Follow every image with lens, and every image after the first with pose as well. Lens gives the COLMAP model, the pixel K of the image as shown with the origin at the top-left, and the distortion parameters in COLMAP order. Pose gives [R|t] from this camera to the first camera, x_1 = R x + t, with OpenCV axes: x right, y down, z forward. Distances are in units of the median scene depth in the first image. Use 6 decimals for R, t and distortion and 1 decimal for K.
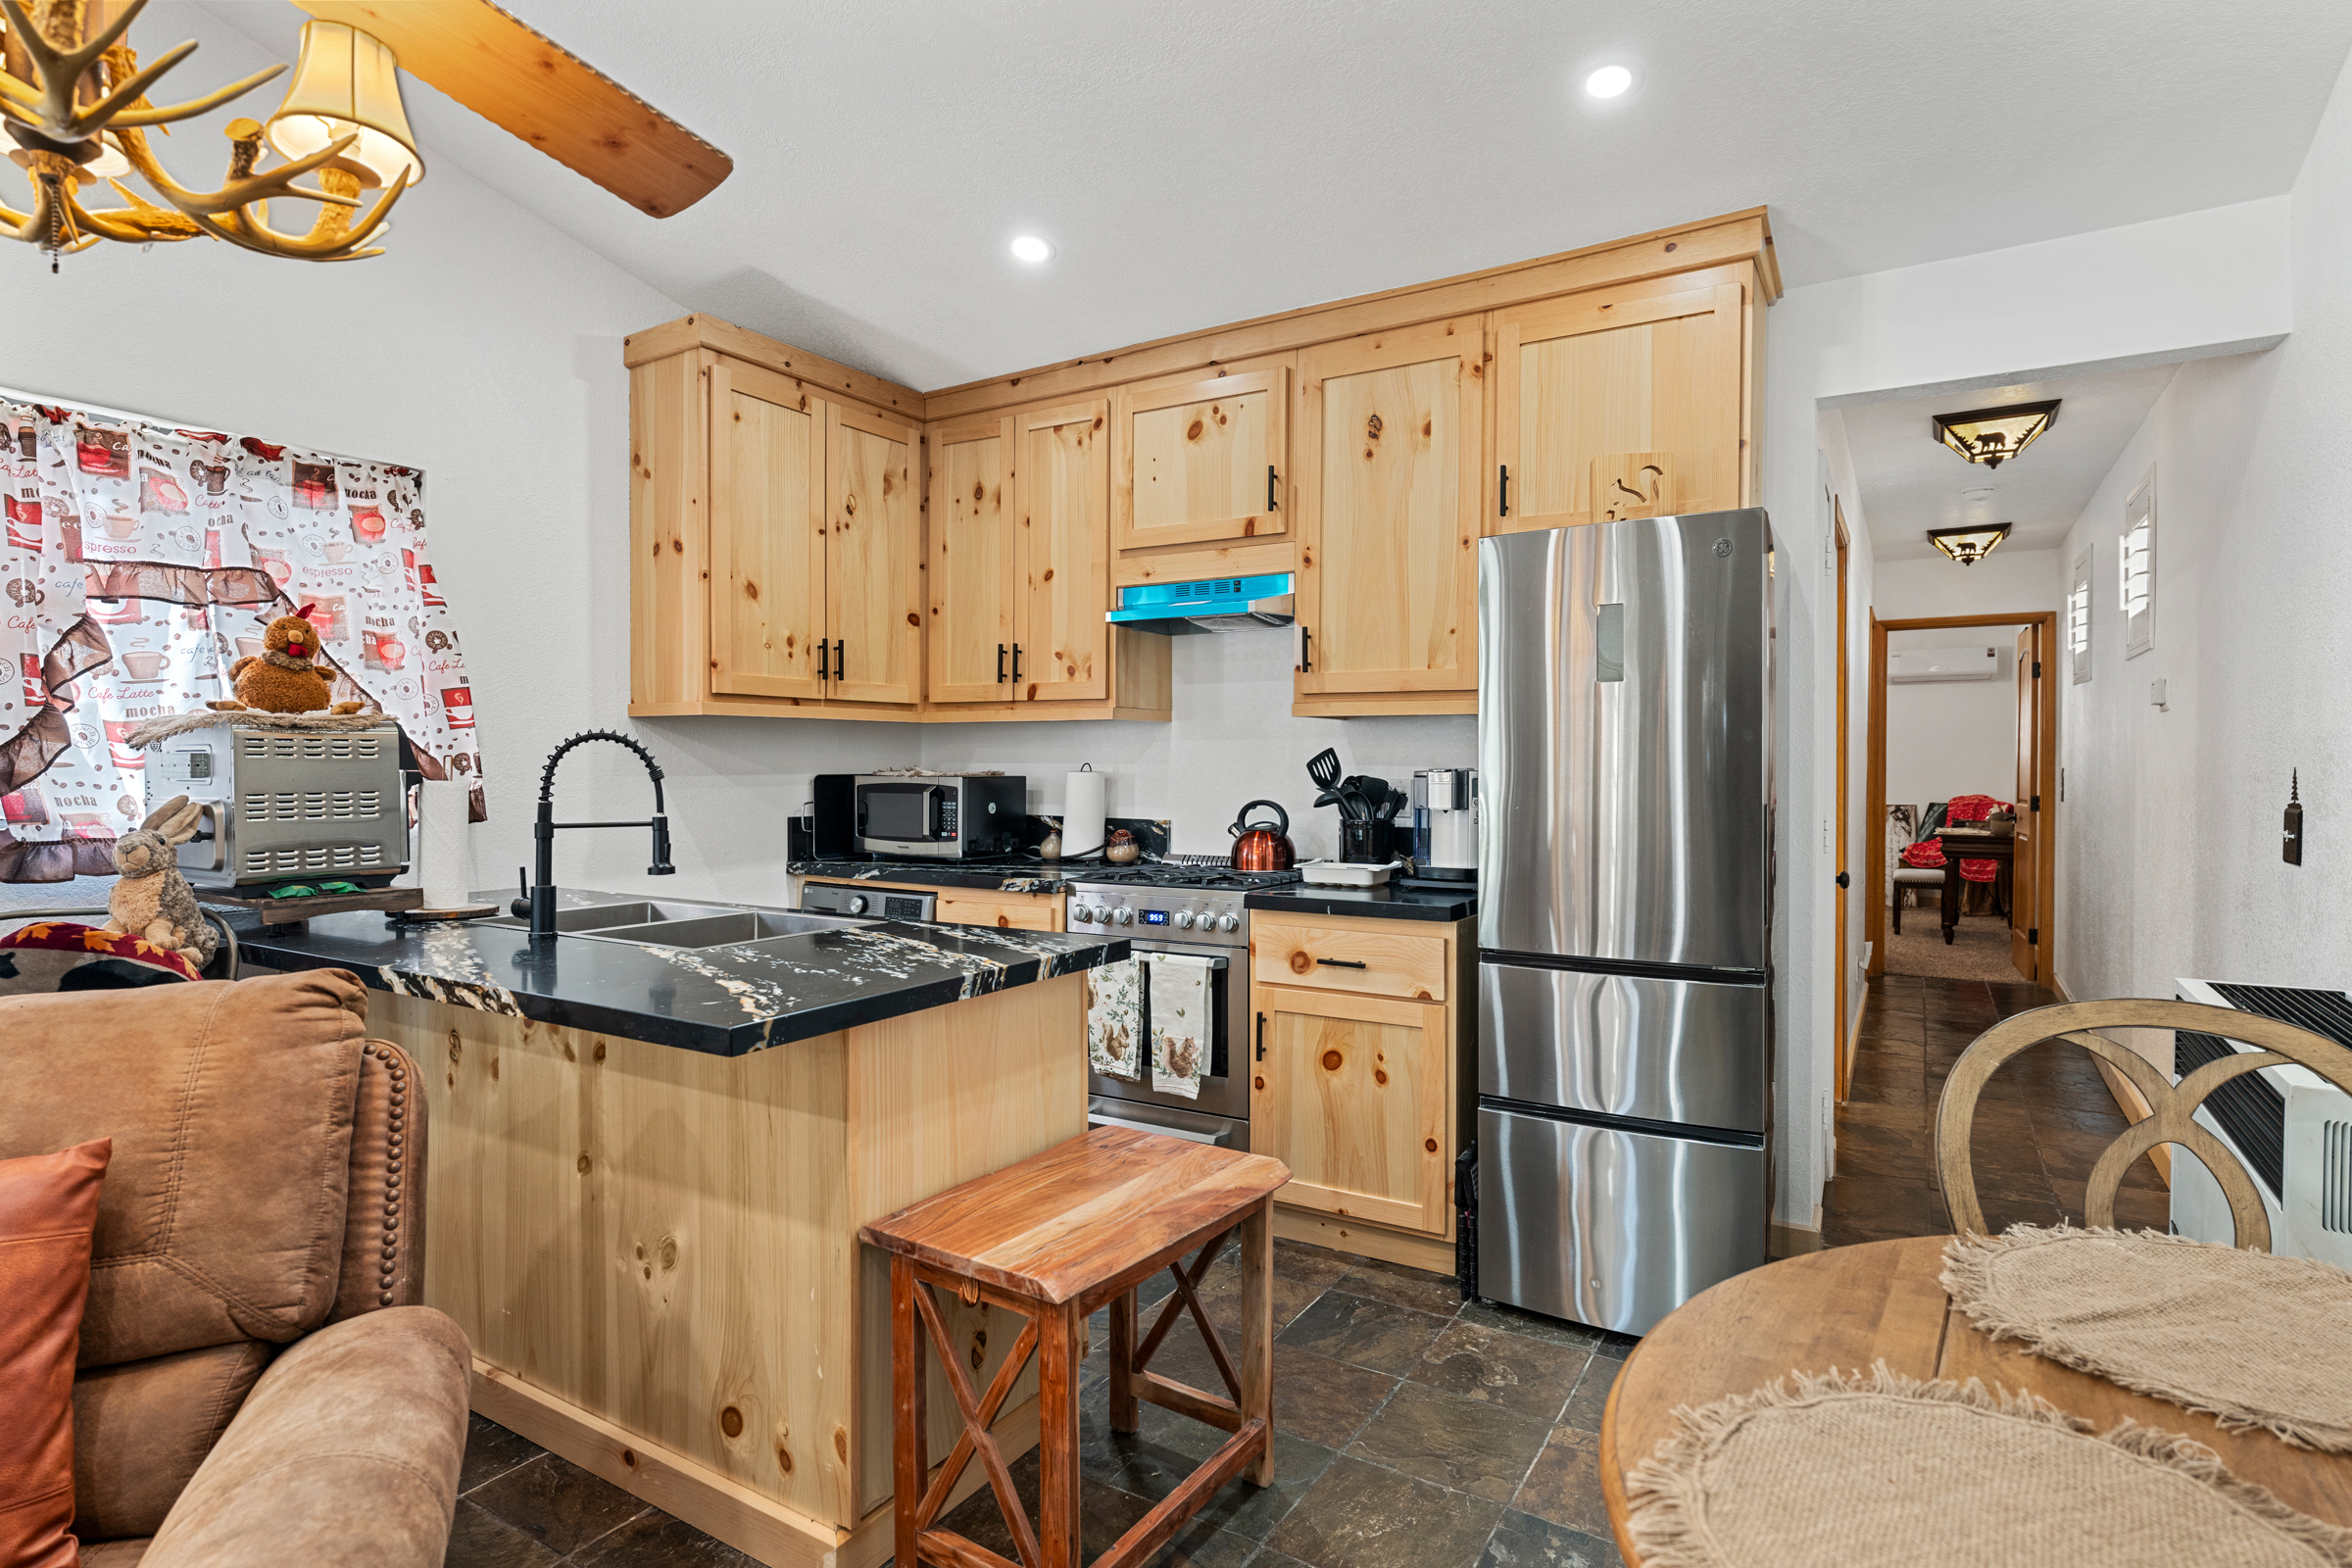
lens RADIAL K [[1197.4, 0, 1177.3], [0, 1197.4, 771.9], [0, 0, 1]] dist [-0.002059, -0.000042]
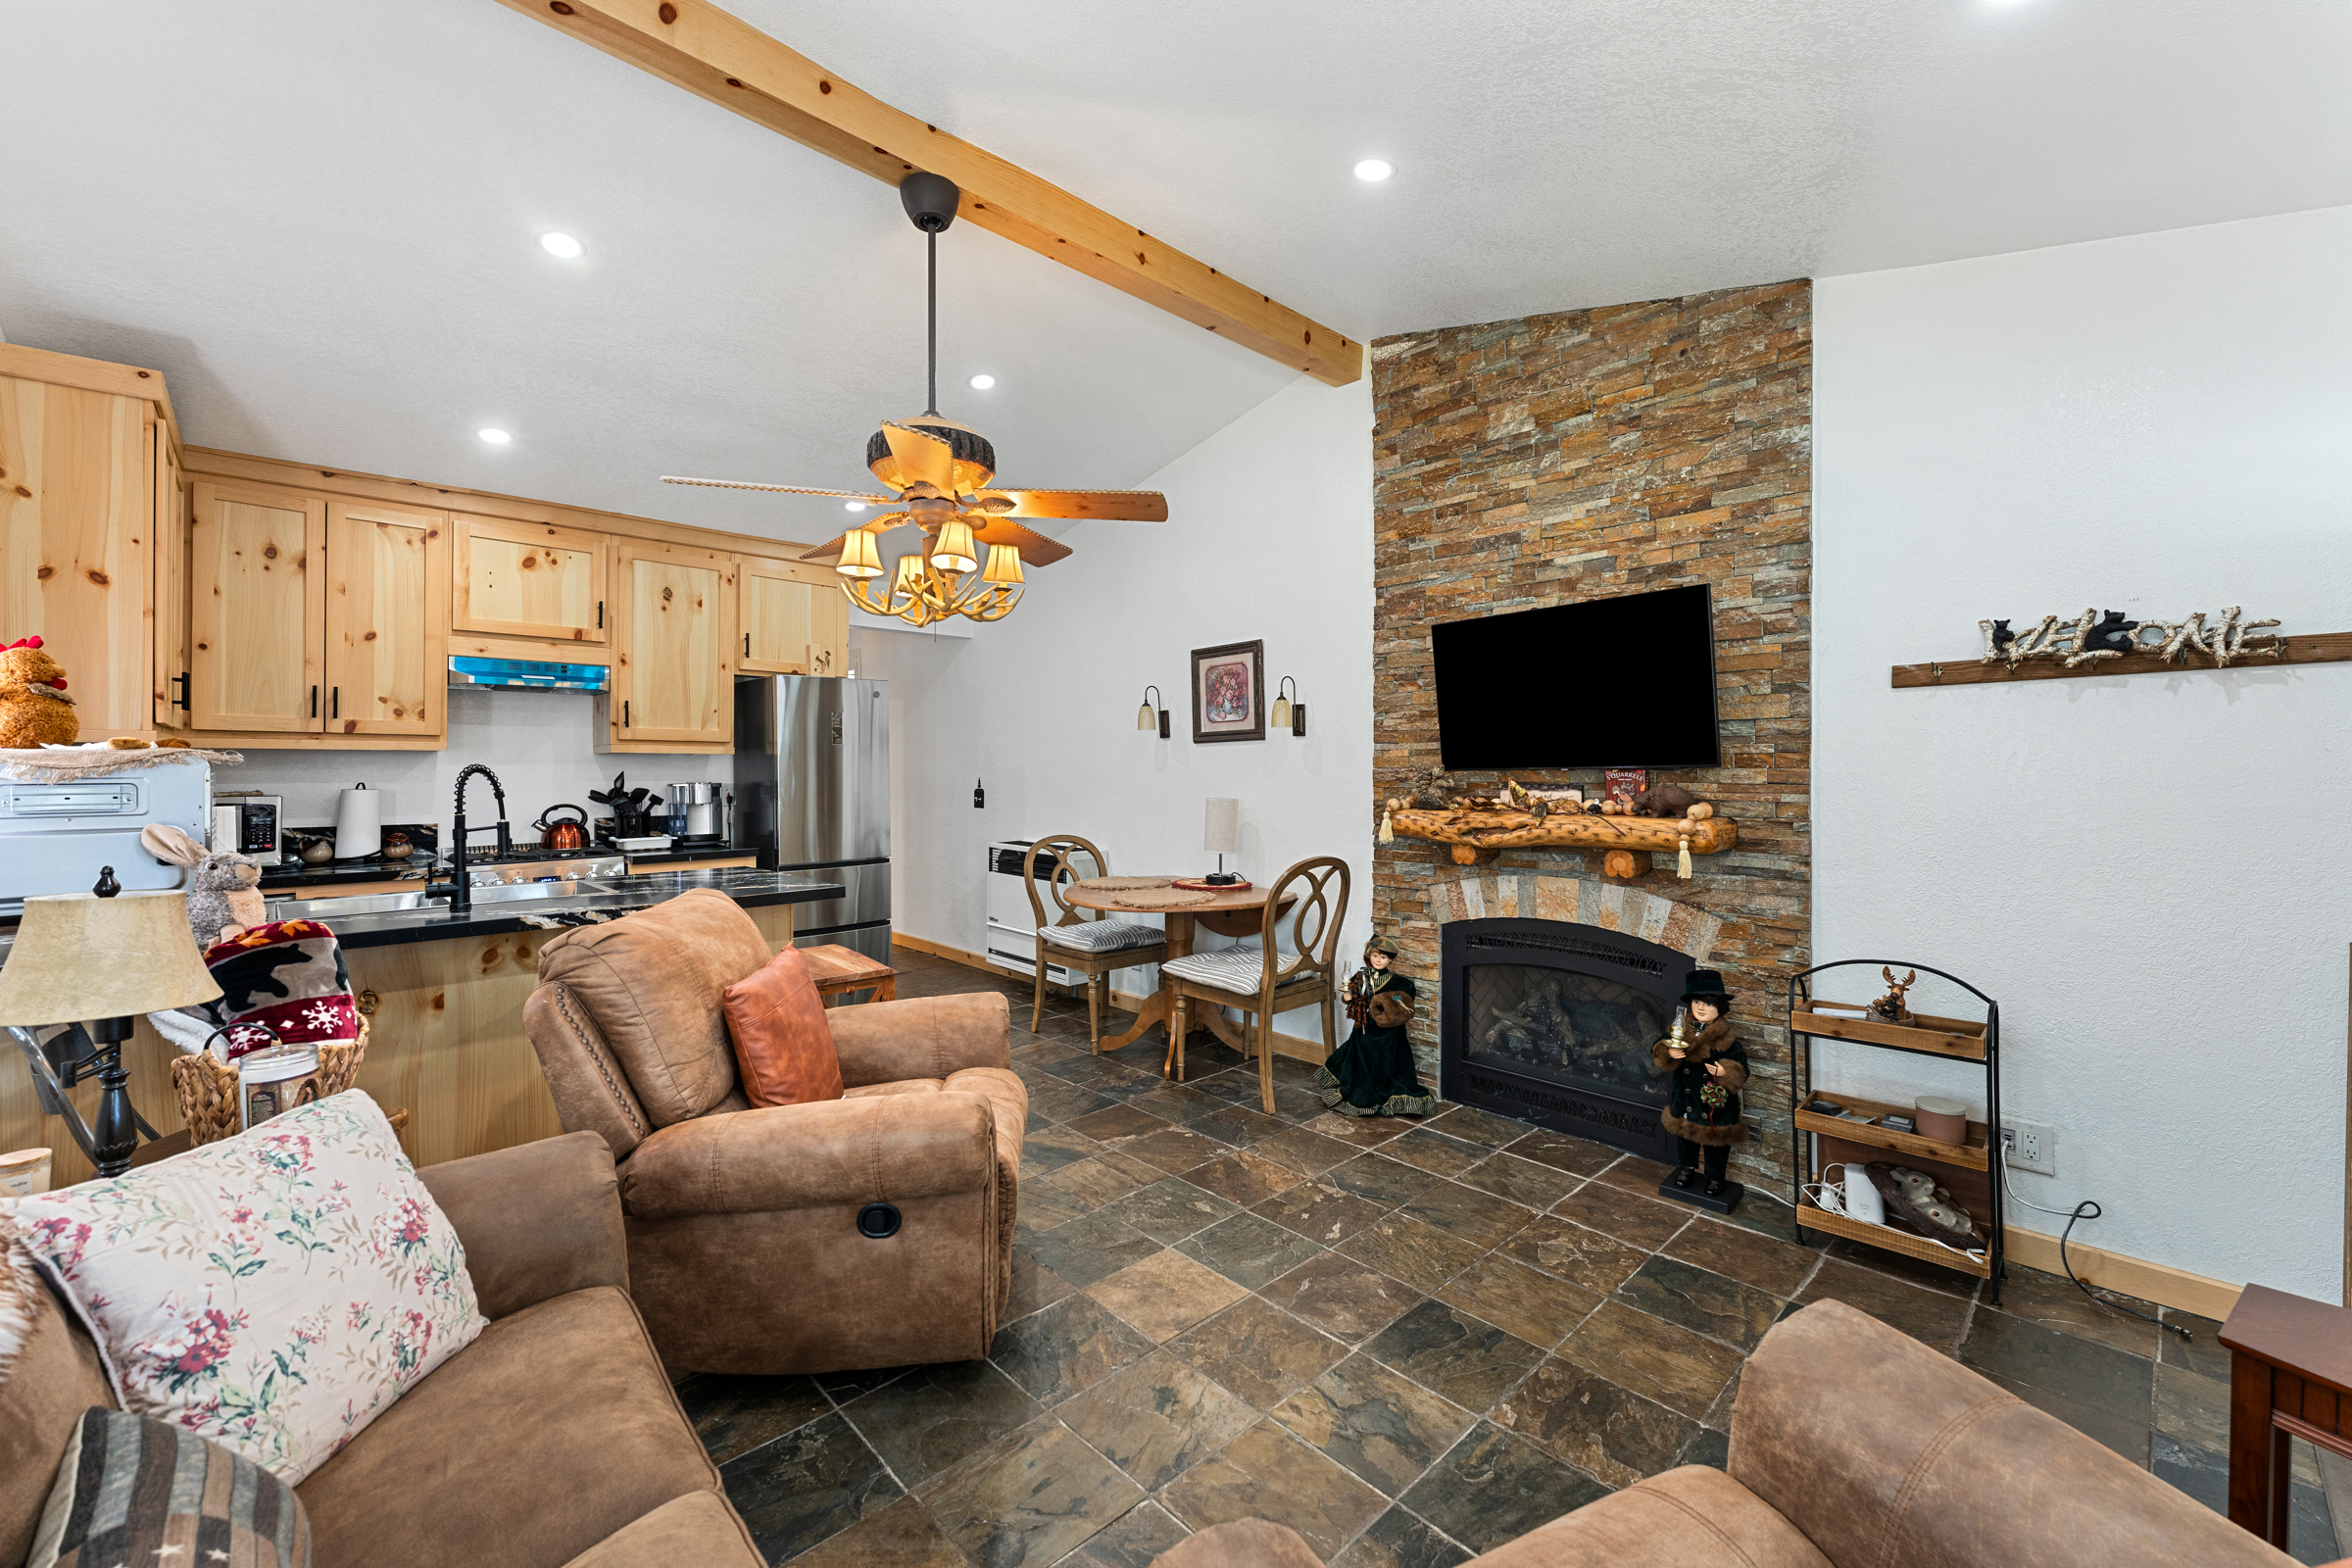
lens RADIAL K [[942.5, 0, 1177.9], [0, 942.5, 766.3], [0, 0, 1]] dist [0.000465, 0.000281]
pose [[0.254828, -0.000107, 0.966986, -0.943458], [0.011552, 0.999929, -0.002933, -0.013575], [-0.966917, 0.011918, 0.254811, -0.097084]]
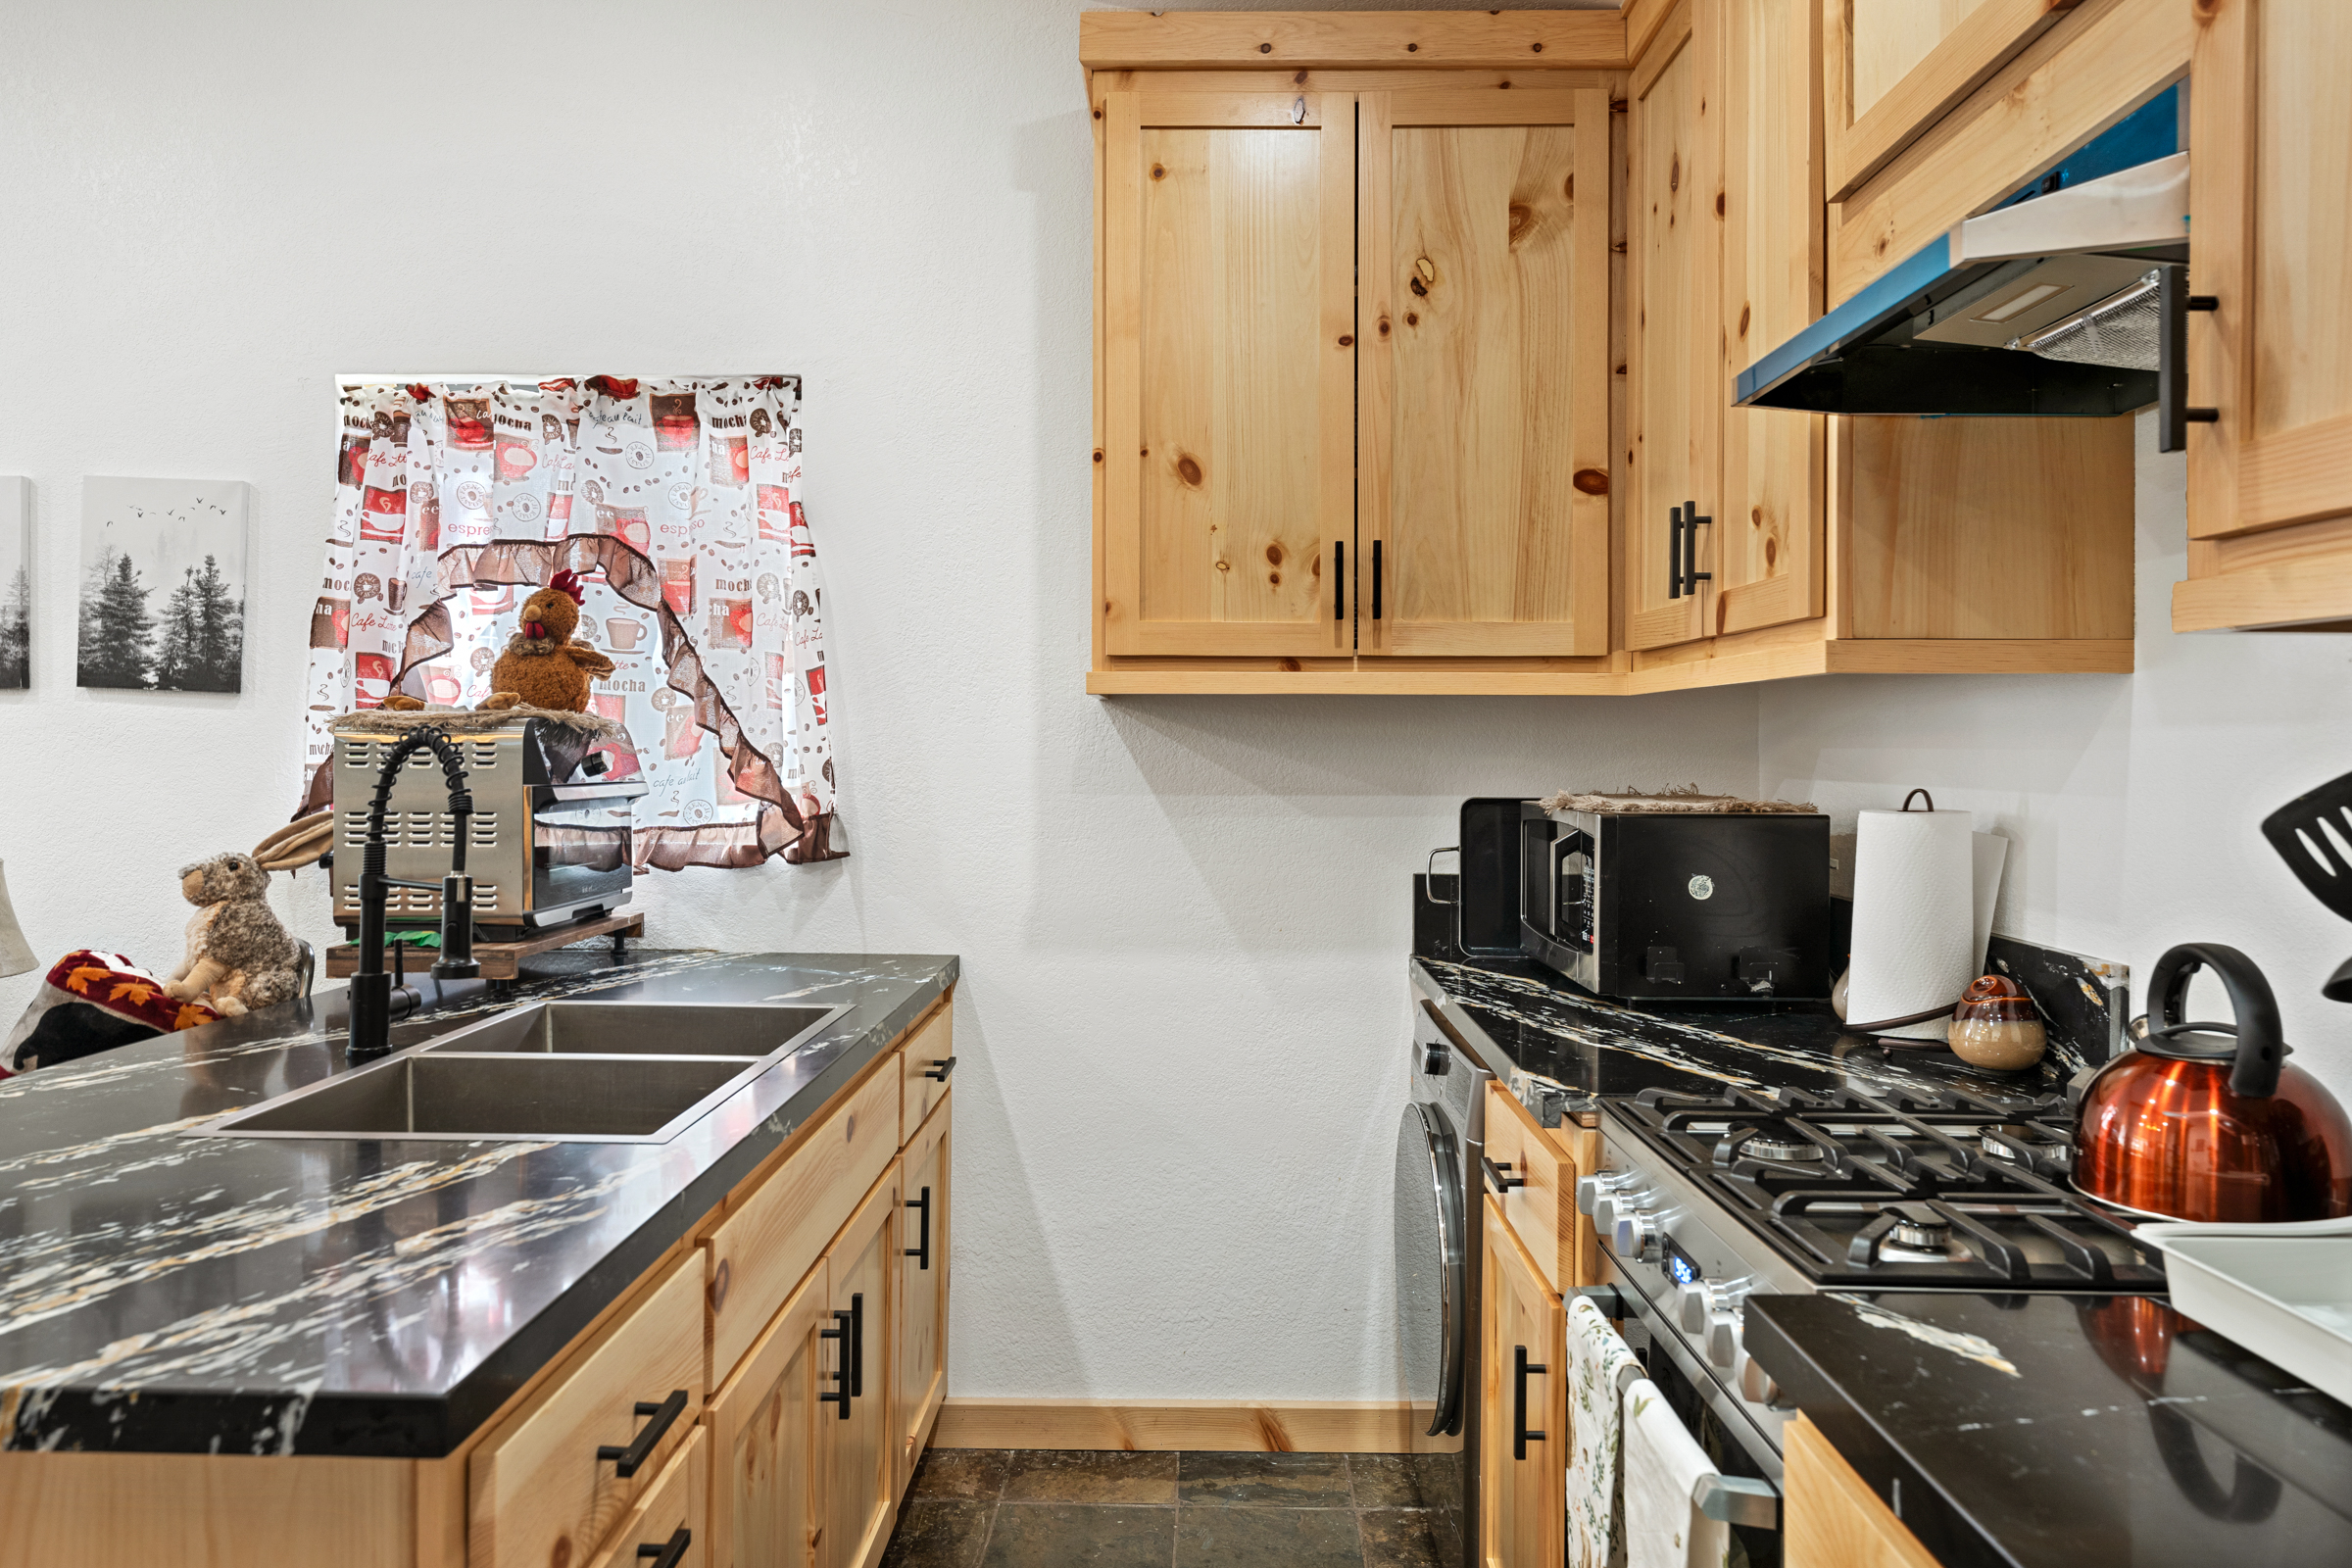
lens RADIAL K [[1525.1, 0, 1171.7], [0, 1525.1, 740.2], [0, 0, 1]] dist [-0.000984, 0.000365]
pose [[0.508825, -0.003253, -0.860864, 0.257897], [-0.012389, 0.999862, -0.011101, -0.016784], [0.860781, 0.016314, 0.508714, 0.630792]]
